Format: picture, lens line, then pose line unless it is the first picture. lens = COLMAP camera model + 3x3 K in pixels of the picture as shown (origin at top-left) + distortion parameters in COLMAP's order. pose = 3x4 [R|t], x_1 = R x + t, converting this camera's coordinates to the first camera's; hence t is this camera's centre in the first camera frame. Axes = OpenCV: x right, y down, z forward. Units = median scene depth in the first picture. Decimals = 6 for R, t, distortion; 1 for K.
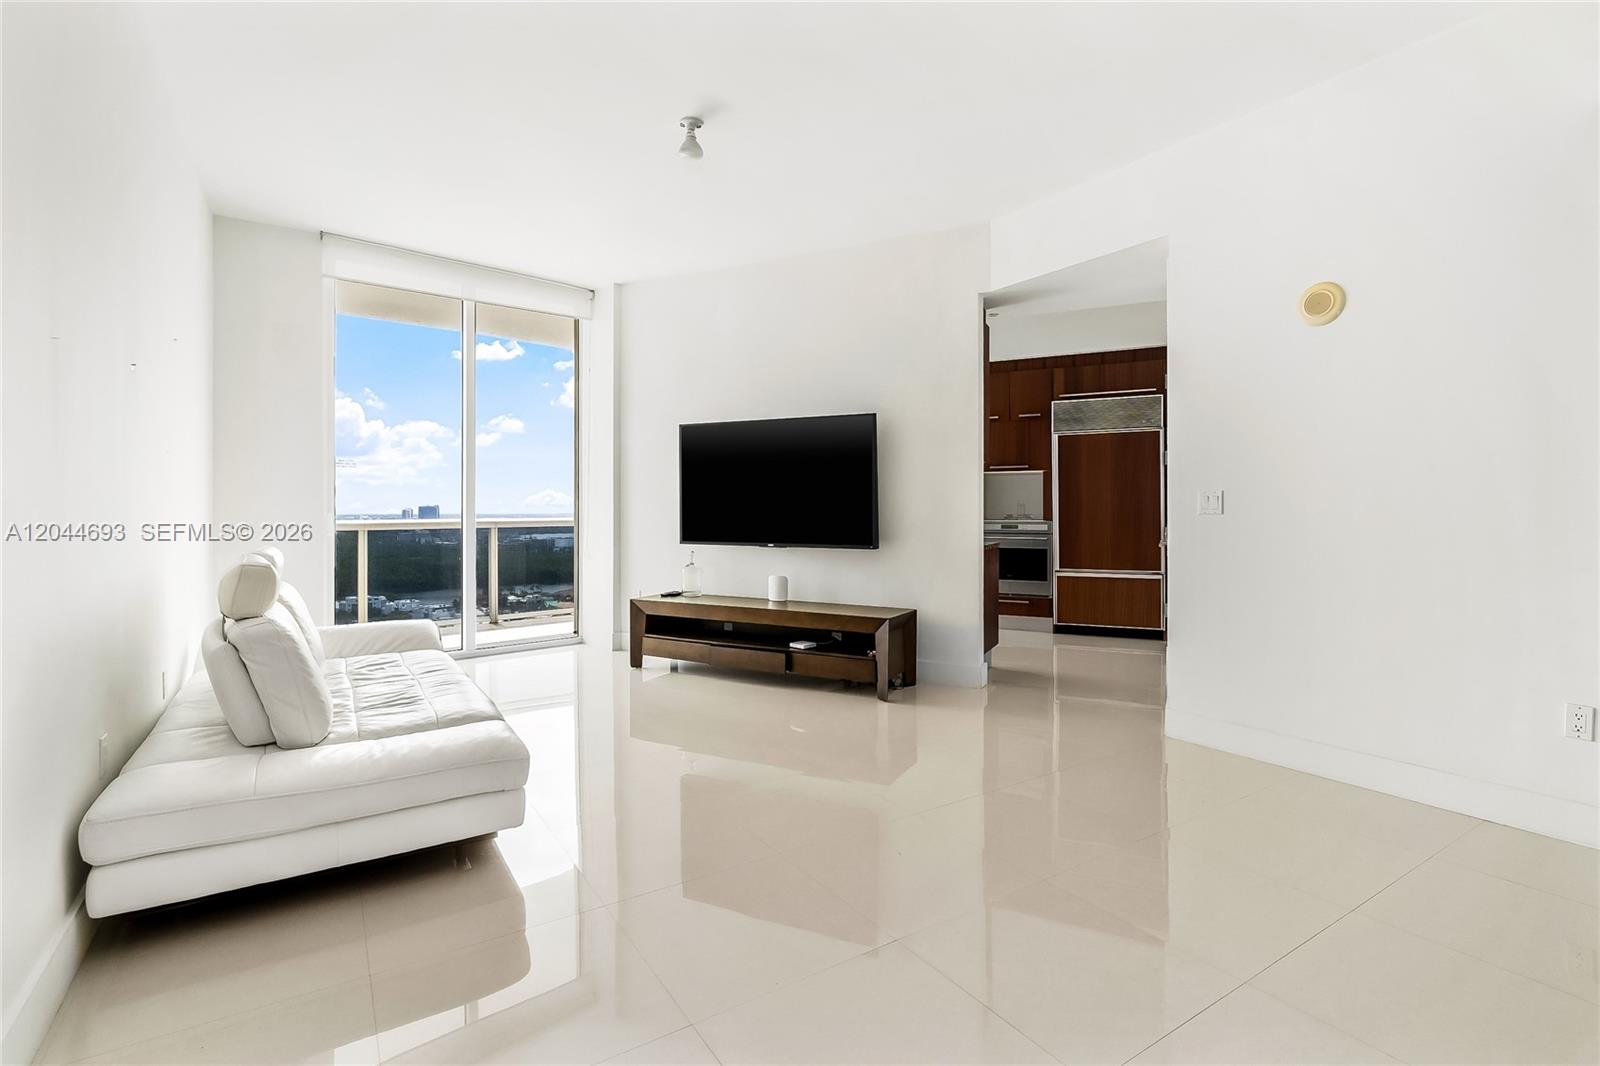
lens RADIAL K [[754.2, 0, 802.6], [0, 754.2, 529.1], [0, 0, 1]] dist [0.002026, 0.001713]
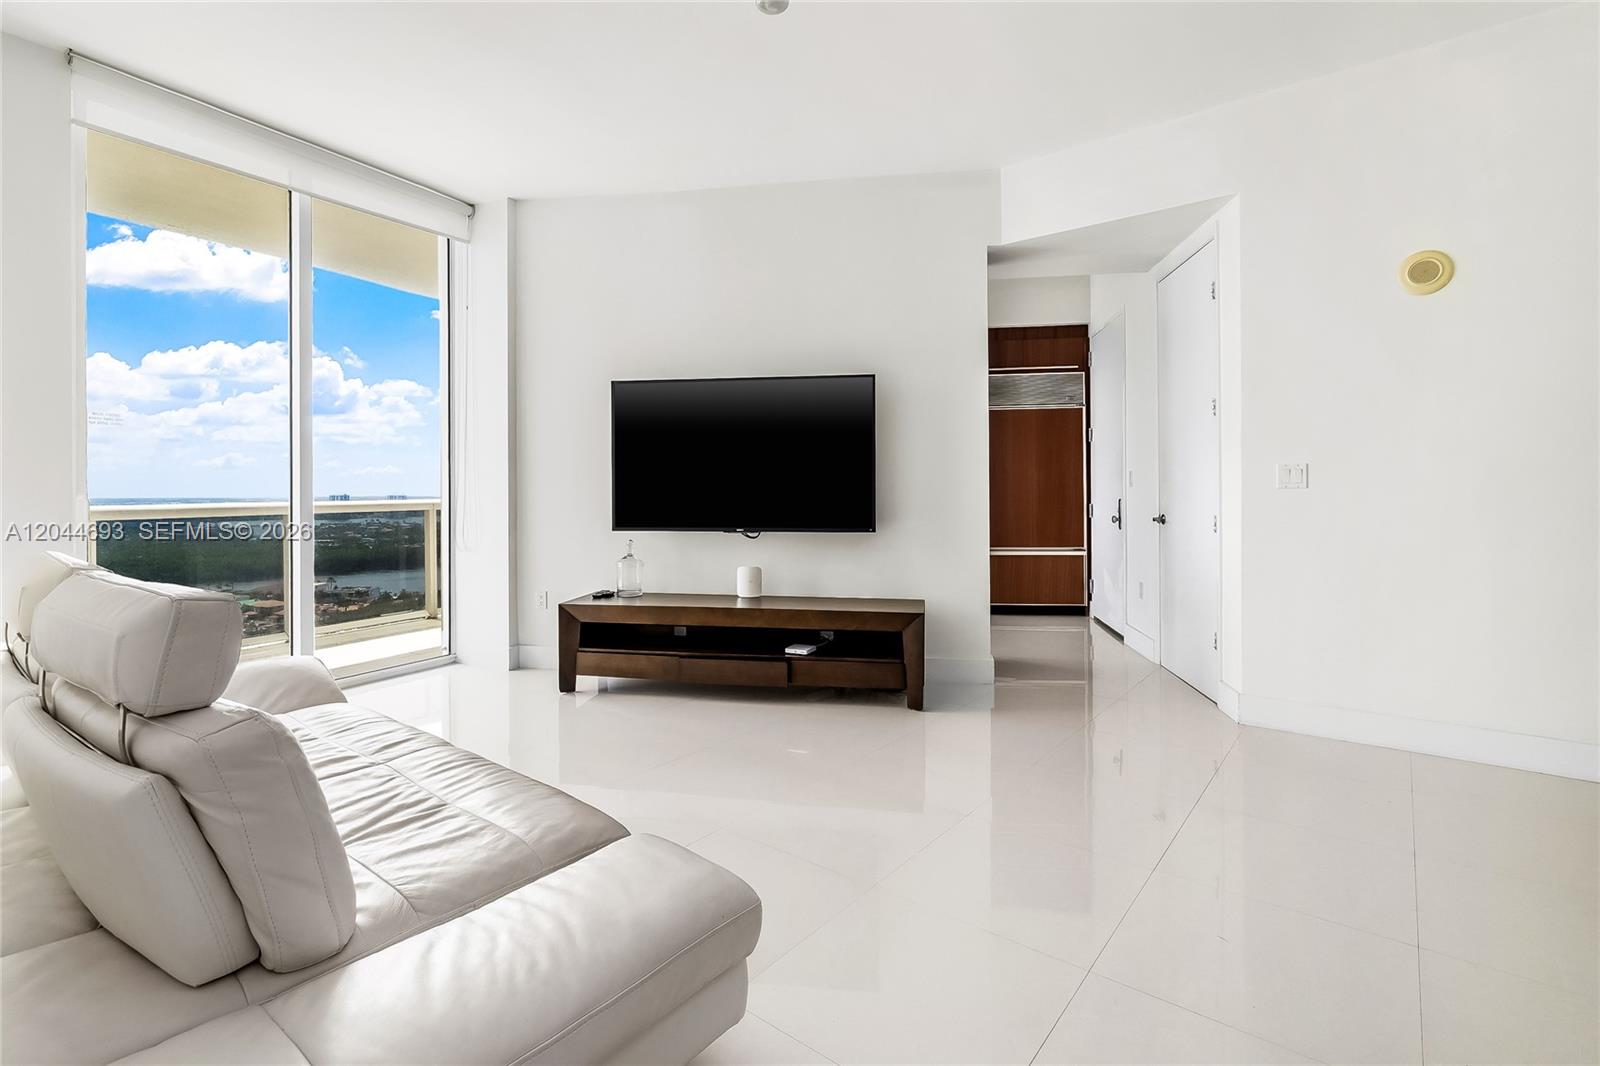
lens RADIAL K [[747.4, 0, 794.6], [0, 747.4, 507.8], [0, 0, 1]] dist [-0.001854, 0.001436]
pose [[0.950415, -0.012455, 0.310736, -0.235032], [0.013294, 0.999911, -0.000581, -0.001831], [-0.310702, 0.004683, 0.950496, 0.198443]]
